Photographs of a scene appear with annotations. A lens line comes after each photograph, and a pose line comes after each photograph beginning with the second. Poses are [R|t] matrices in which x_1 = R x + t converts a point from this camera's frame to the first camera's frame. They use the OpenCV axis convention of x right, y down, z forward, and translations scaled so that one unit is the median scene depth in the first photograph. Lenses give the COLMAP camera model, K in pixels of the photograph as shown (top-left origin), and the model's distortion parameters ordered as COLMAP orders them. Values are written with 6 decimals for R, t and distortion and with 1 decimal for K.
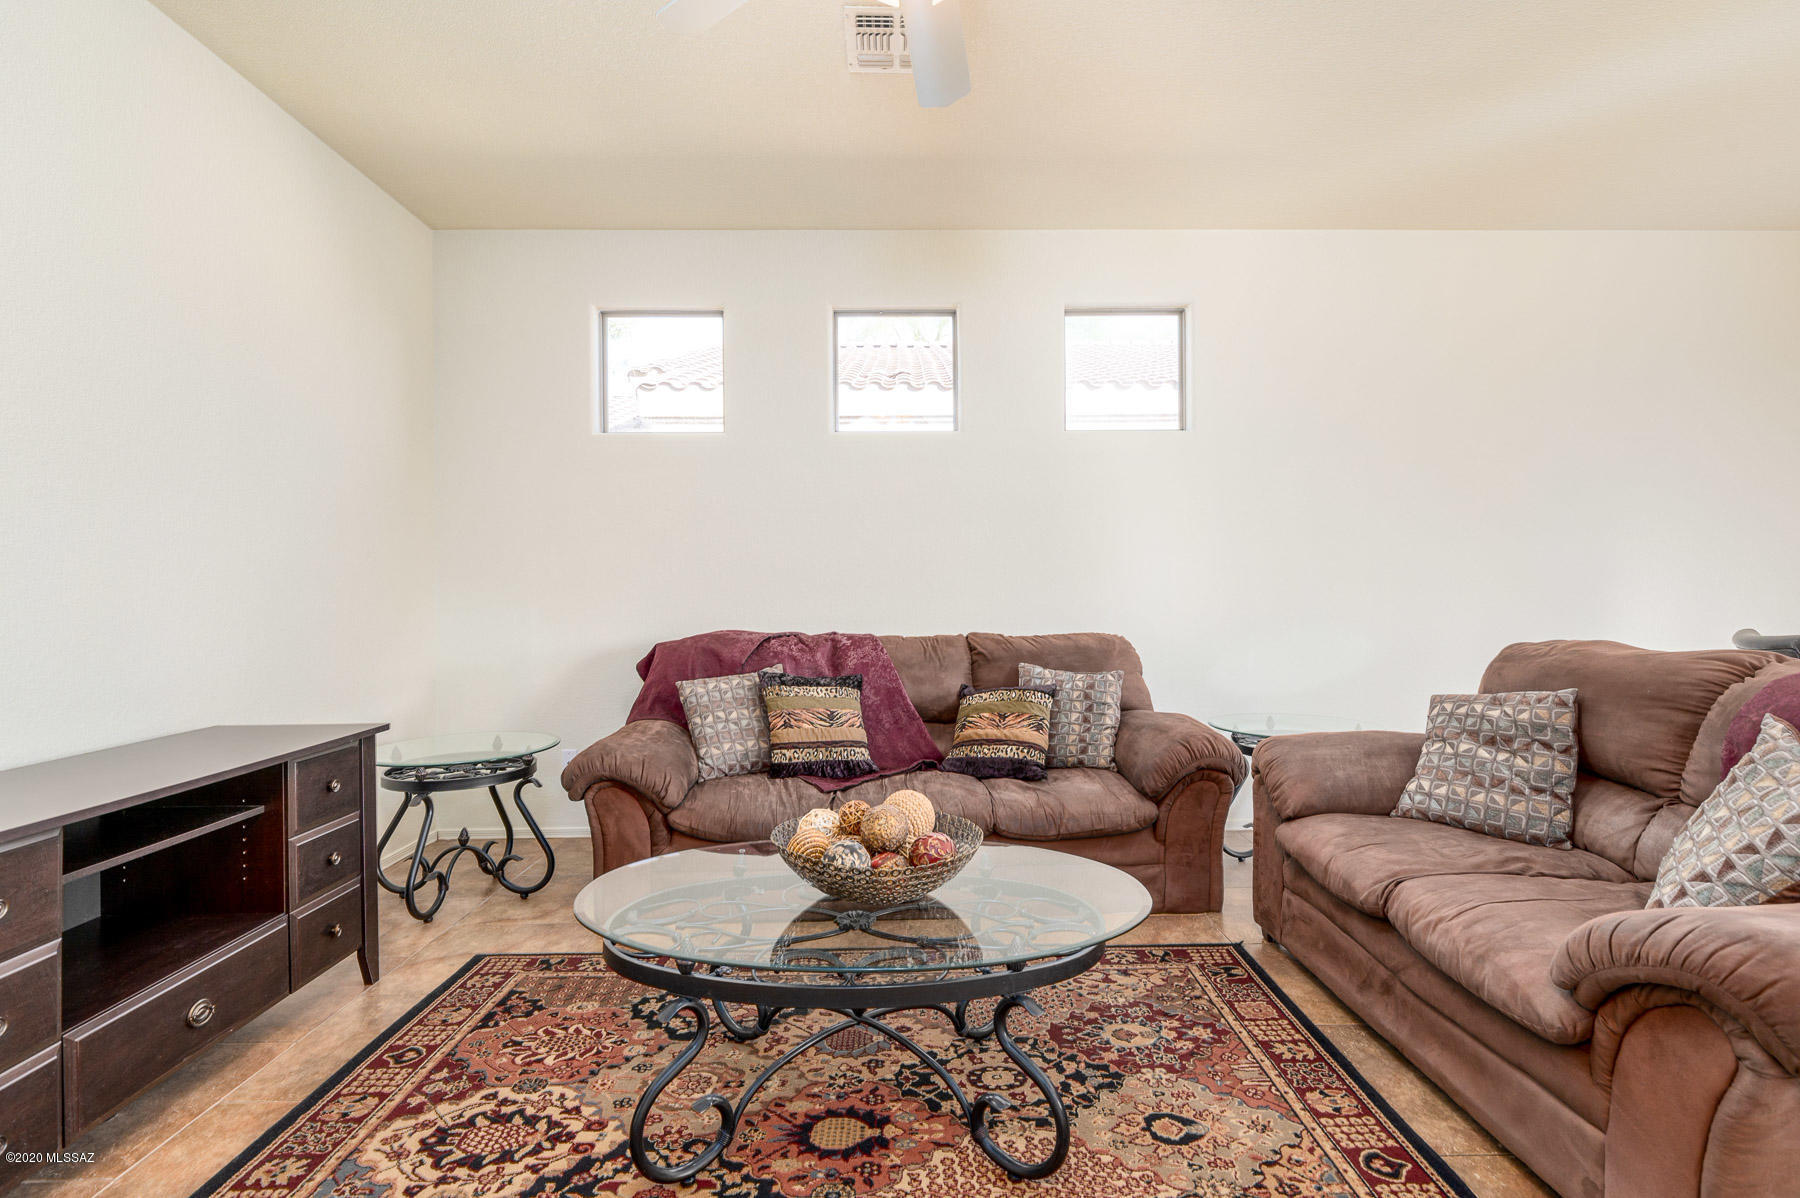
lens RADIAL K [[862.8, 0, 903.4], [0, 862.8, 594.3], [0, 0, 1]] dist [-0.001455, 0.000376]
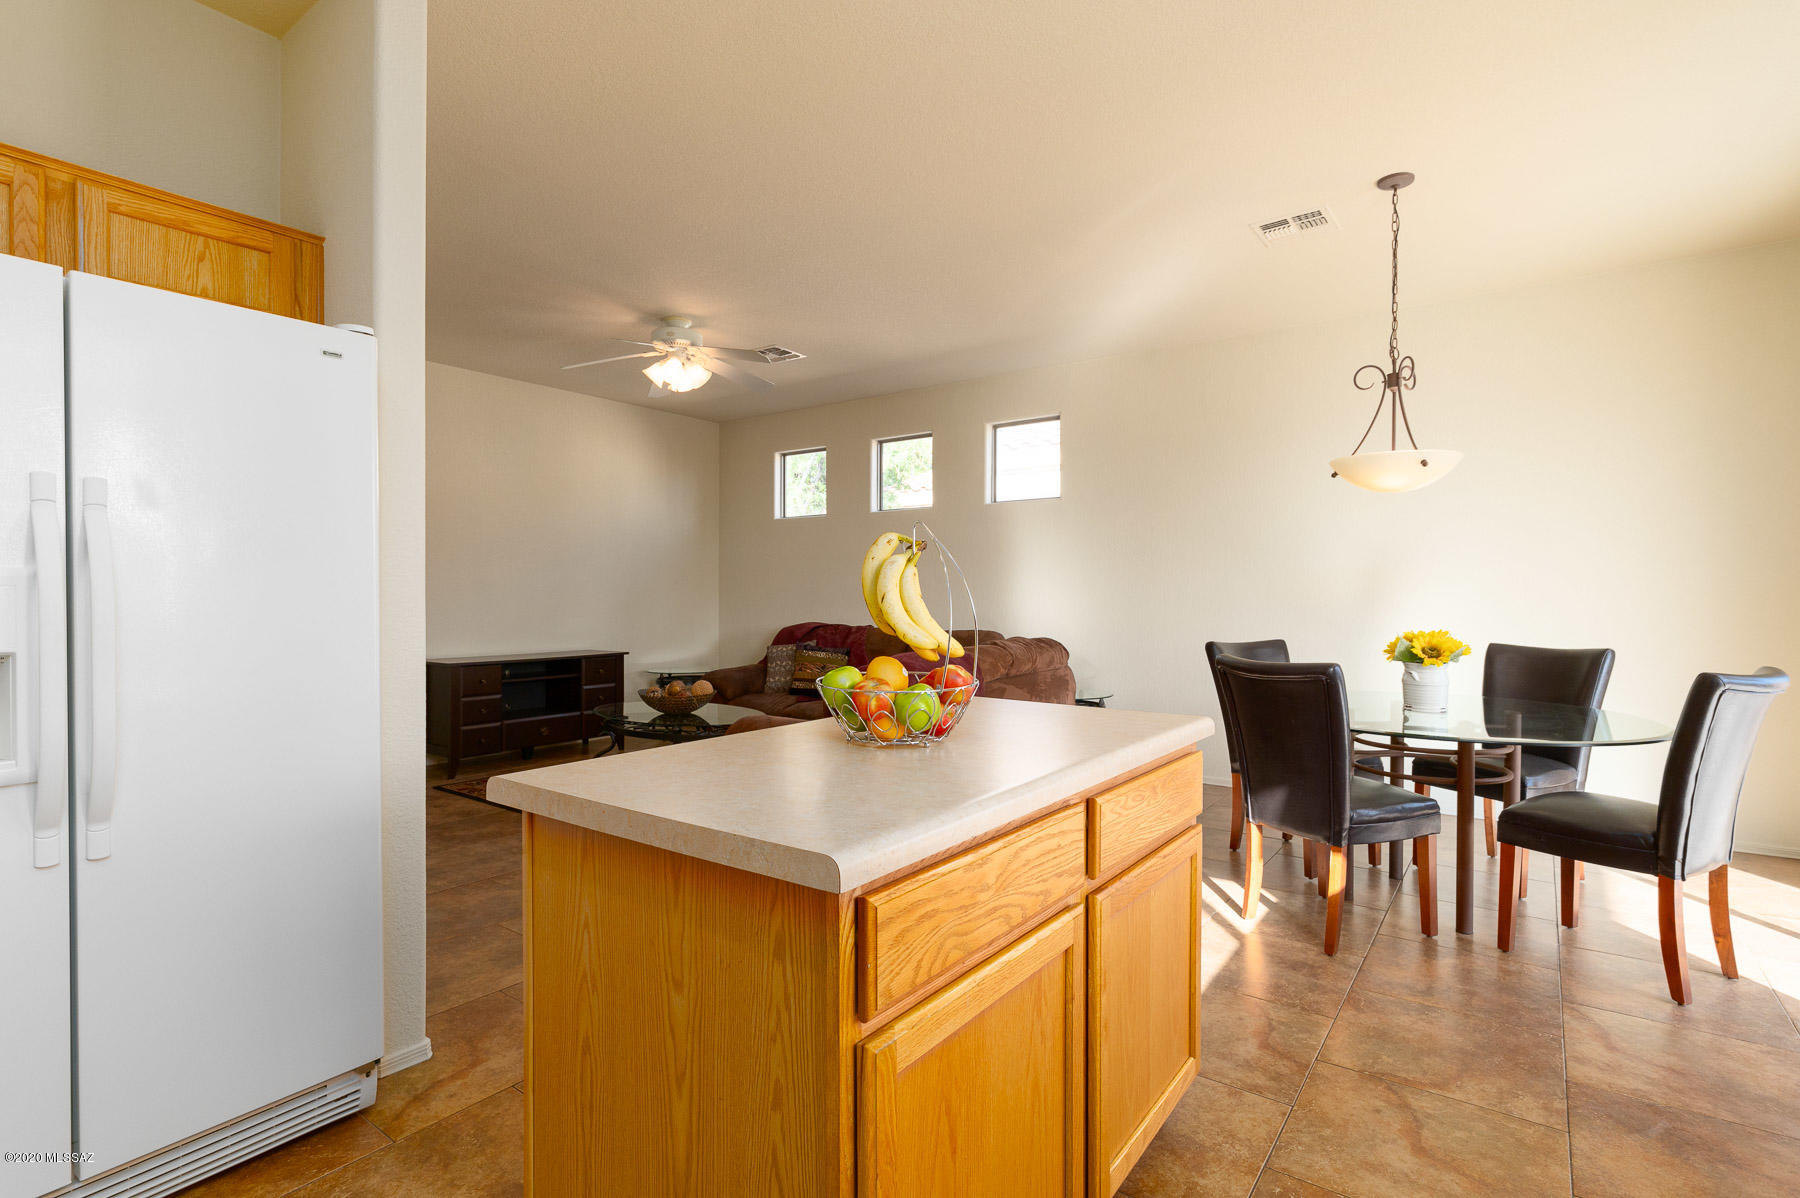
lens RADIAL K [[862.8, 0, 902.6], [0, 862.8, 599.4], [0, 0, 1]] dist [-0.001455, 0.000376]
pose [[0.795895, 0.012852, -0.605298, 1.822948], [-0.011468, 0.999915, 0.006151, -0.033173], [0.605326, 0.002046, 0.795975, -0.628207]]
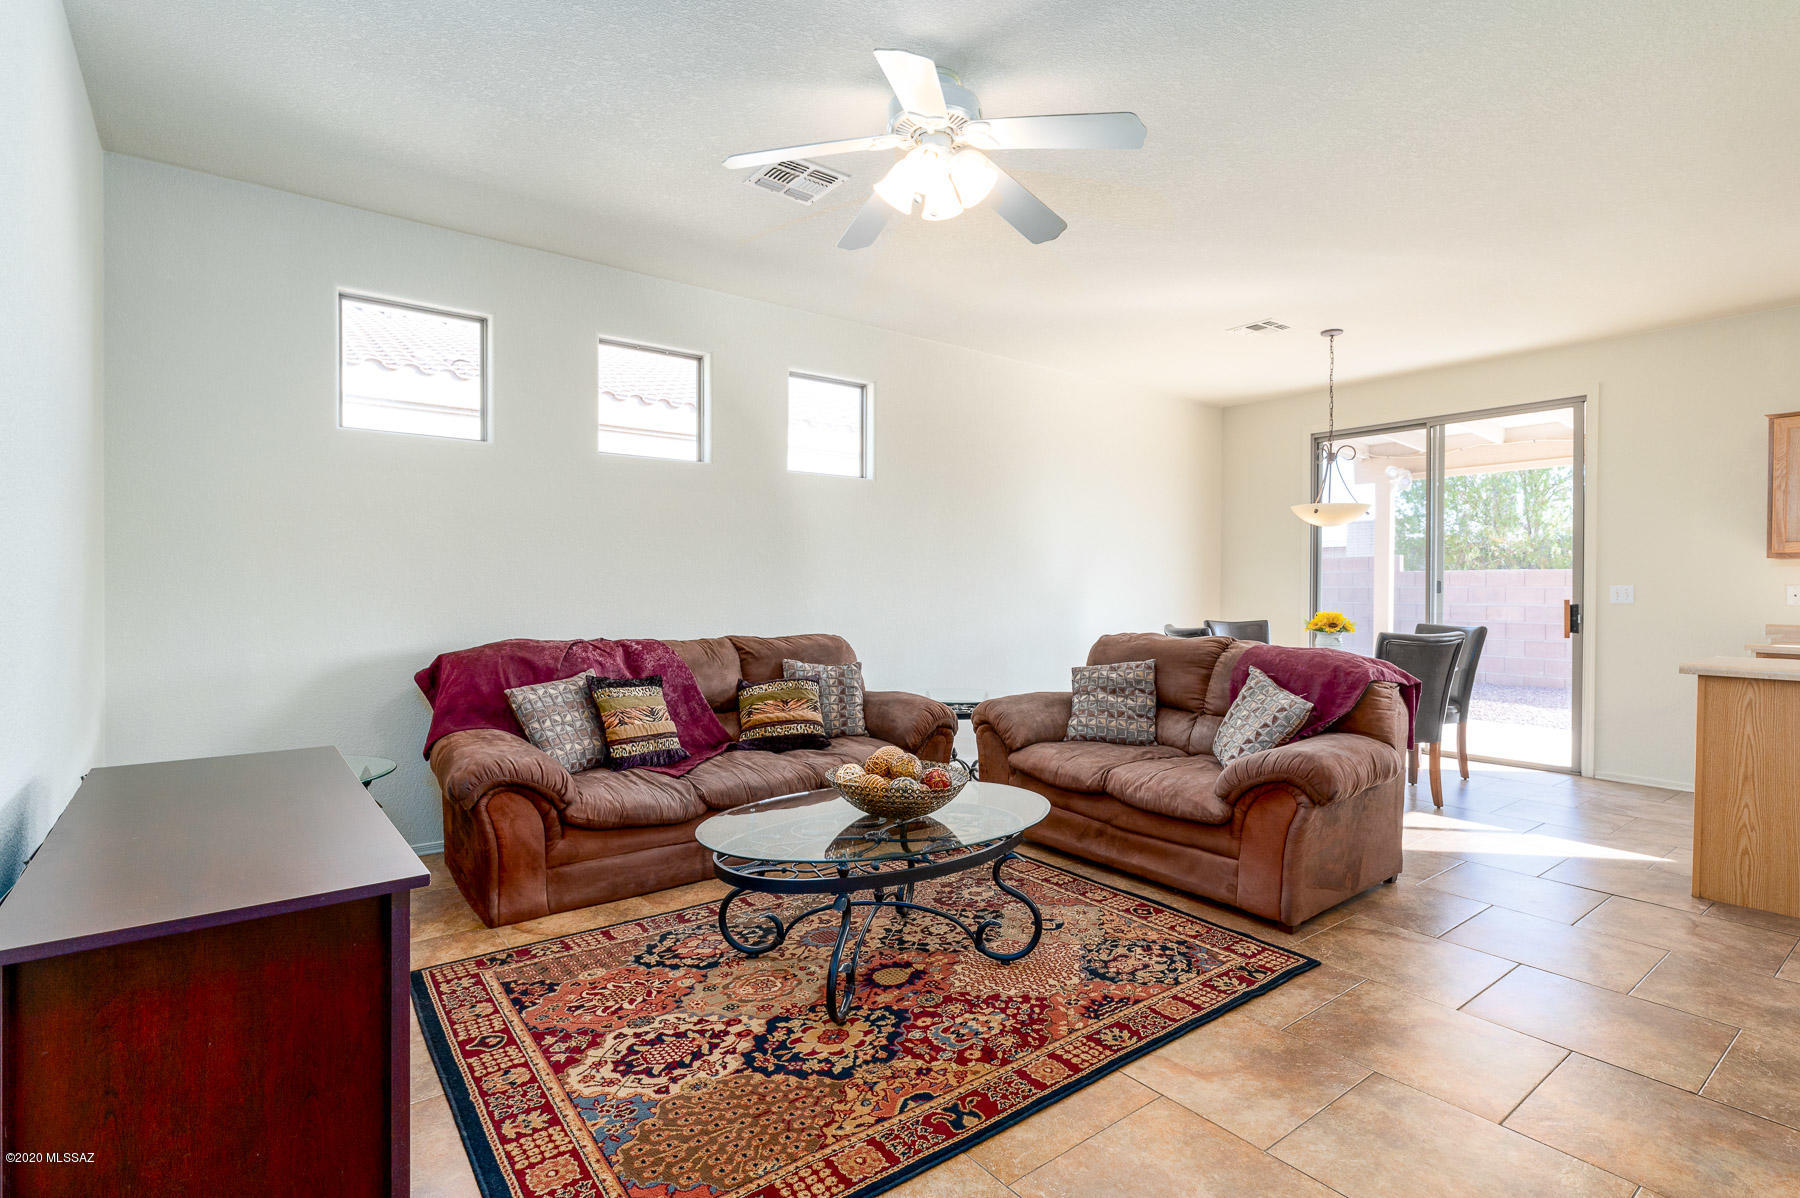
lens RADIAL K [[862.8, 0, 898.3], [0, 862.8, 595.7], [0, 0, 1]] dist [-0.001455, 0.000376]
pose [[0.802990, 0.005654, 0.595965, -0.749999], [-0.008709, 0.999960, 0.002249, -0.025346], [-0.595928, -0.006996, 0.803007, -0.150693]]
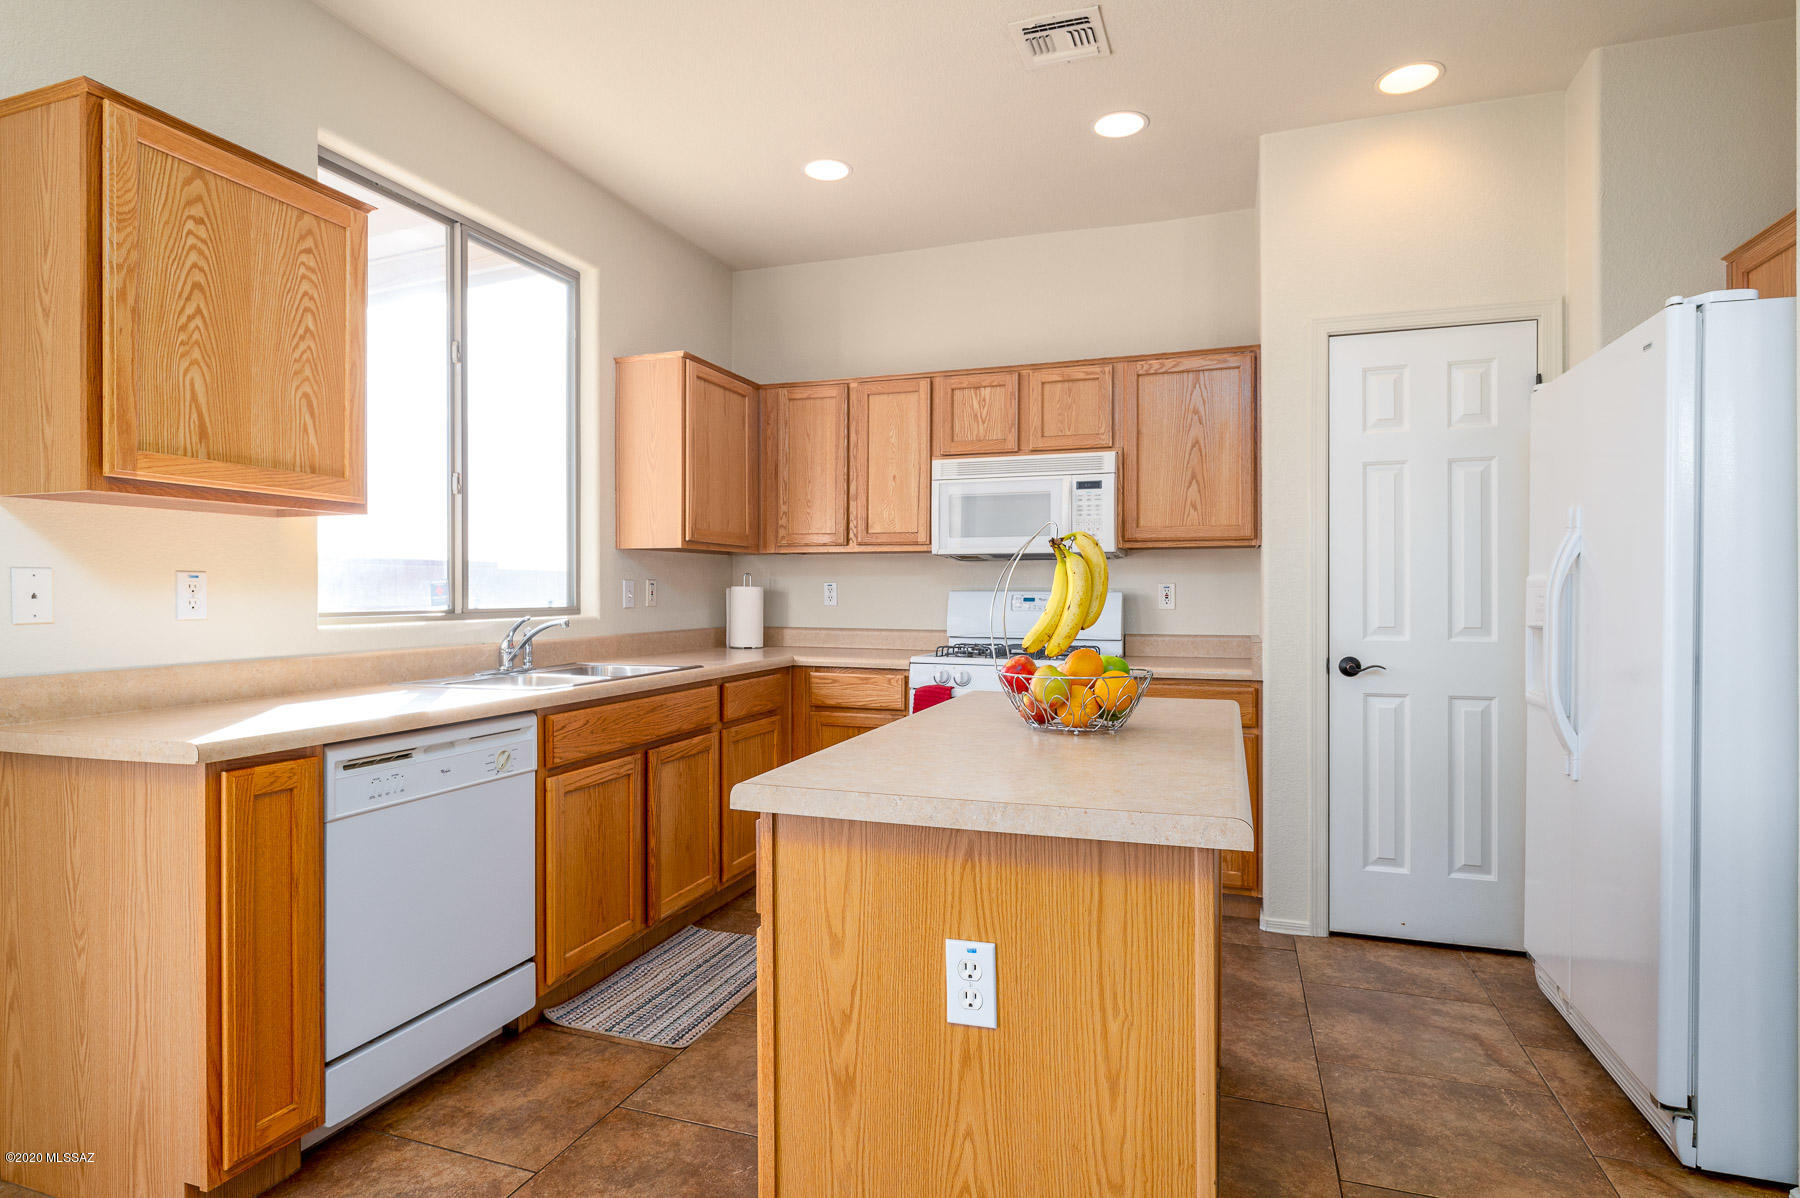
lens RADIAL K [[934.3, 0, 903.9], [0, 934.3, 595.3], [0, 0, 1]] dist [-0.001506, -0.001695]
pose [[-0.939807, 0.005631, 0.341658, 1.243795], [0.007290, 0.999967, 0.003570, -0.037340], [-0.341627, 0.005846, -0.939818, 0.771699]]
